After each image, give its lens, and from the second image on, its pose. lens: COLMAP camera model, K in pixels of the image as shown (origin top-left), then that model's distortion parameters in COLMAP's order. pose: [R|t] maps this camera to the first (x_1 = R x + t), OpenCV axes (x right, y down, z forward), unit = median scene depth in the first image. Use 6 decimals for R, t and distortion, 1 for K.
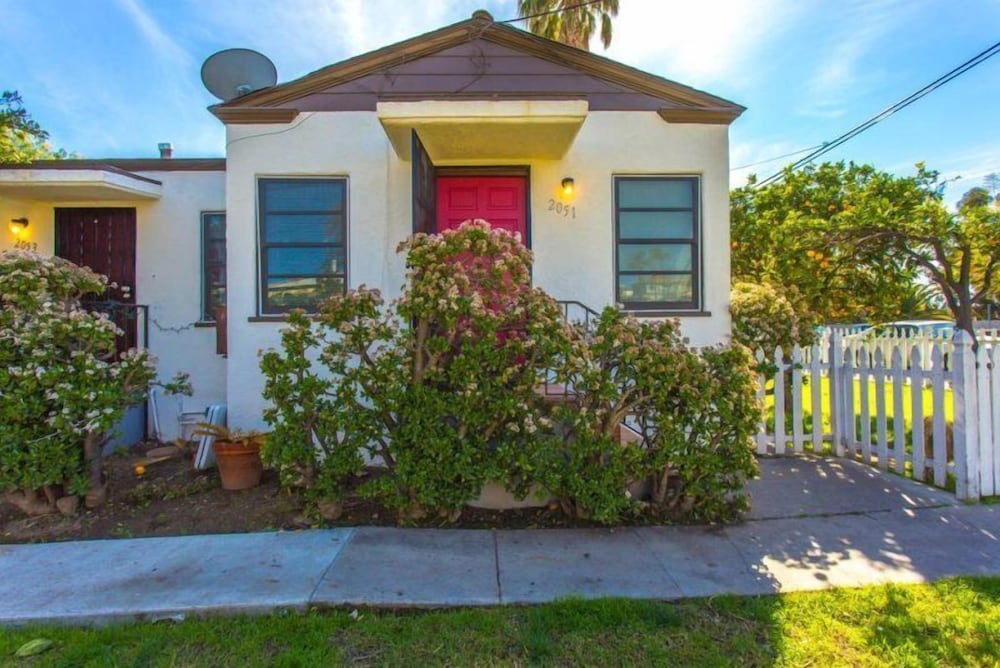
lens RADIAL K [[482.2, 0, 500.0], [0, 482.2, 334.0], [0, 0, 1]] dist [-0.081027, 0.037430]
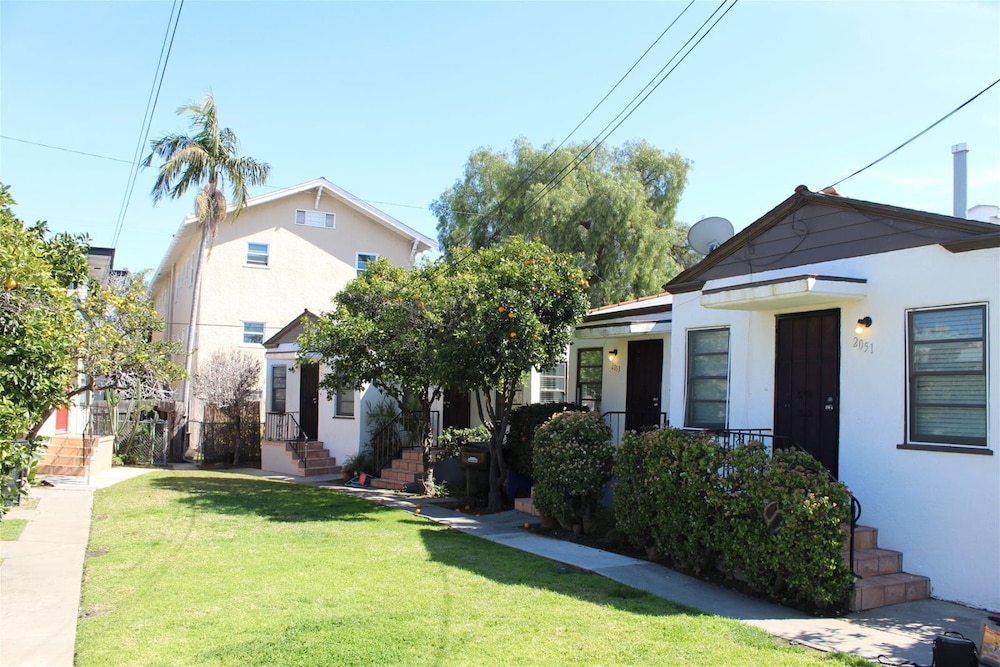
lens RADIAL K [[830.5, 0, 502.3], [0, 830.5, 337.4], [0, 0, 1]] dist [-0.171984, 0.164123]
pose [[0.425777, -0.040946, -0.903901, 1.442152], [-0.043159, 0.996919, -0.065489, -0.122998], [0.903798, 0.066895, 0.422699, -0.527953]]
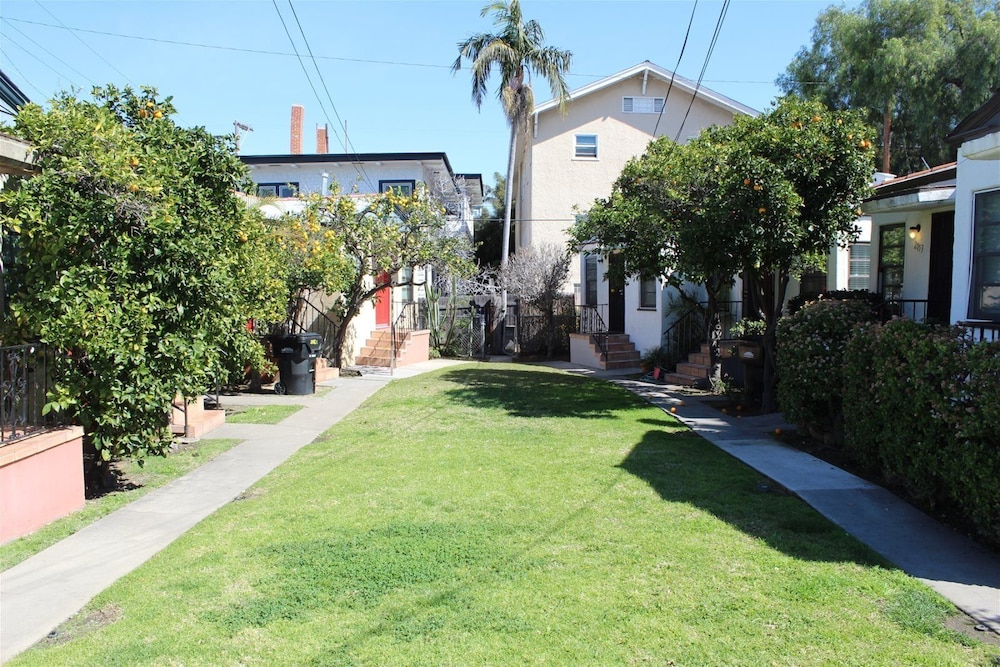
lens RADIAL K [[830.5, 0, 502.3], [0, 830.5, 337.4], [0, 0, 1]] dist [-0.171984, 0.164123]
pose [[-0.022011, 0.077944, -0.996715, 1.325769], [-0.017778, 0.996768, 0.078340, -0.122801], [0.999600, 0.019444, -0.020554, -0.039500]]
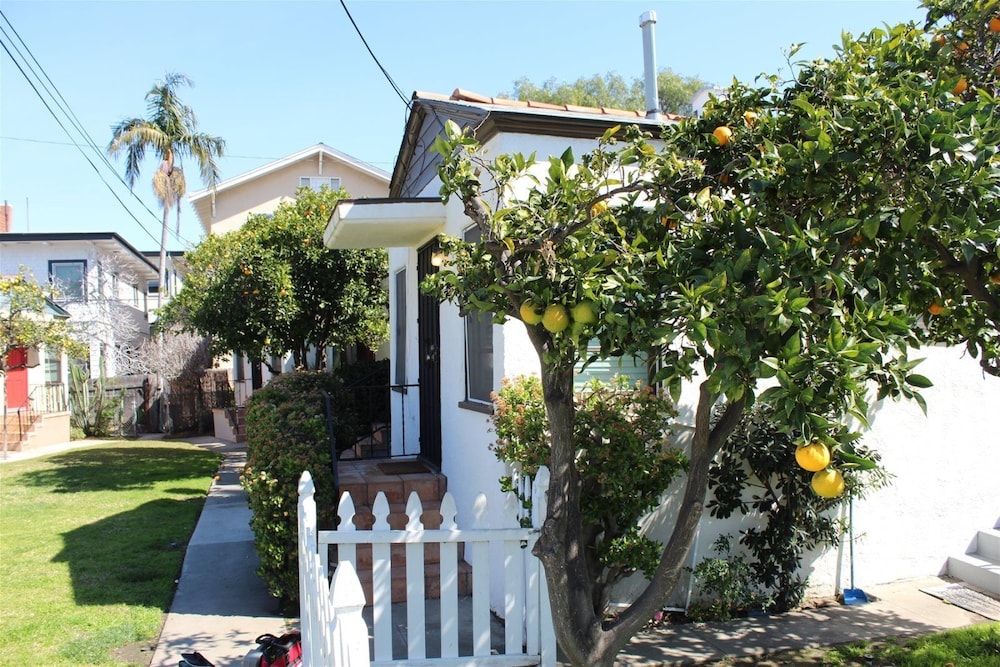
lens RADIAL K [[826.3, 0, 499.1], [0, 826.3, 333.6], [0, 0, 1]] dist [-0.170397, 0.130832]
pose [[0.249910, -0.014591, -0.968159, 1.612172], [0.014493, 0.999831, -0.011328, -0.142699], [0.968161, -0.011201, 0.250079, 0.694150]]
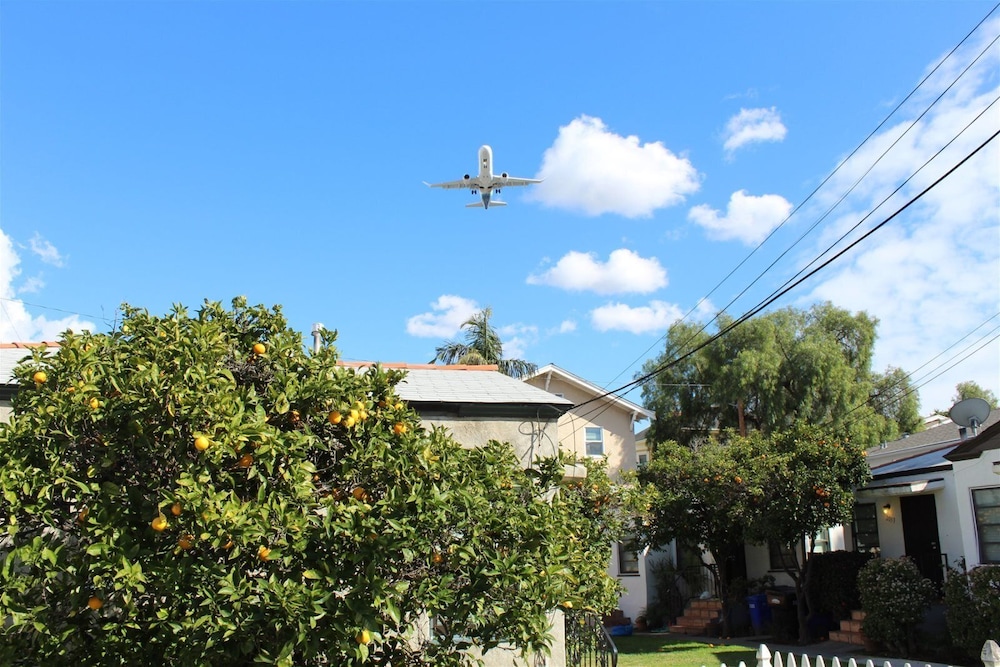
lens RADIAL K [[830.5, 0, 502.3], [0, 830.5, 337.4], [0, 0, 1]] dist [-0.171984, 0.164123]
pose [[0.254323, -0.236387, -0.937785, 2.039665], [0.000579, 0.969706, -0.244276, -0.143565], [0.967119, 0.061582, 0.246755, -1.548300]]
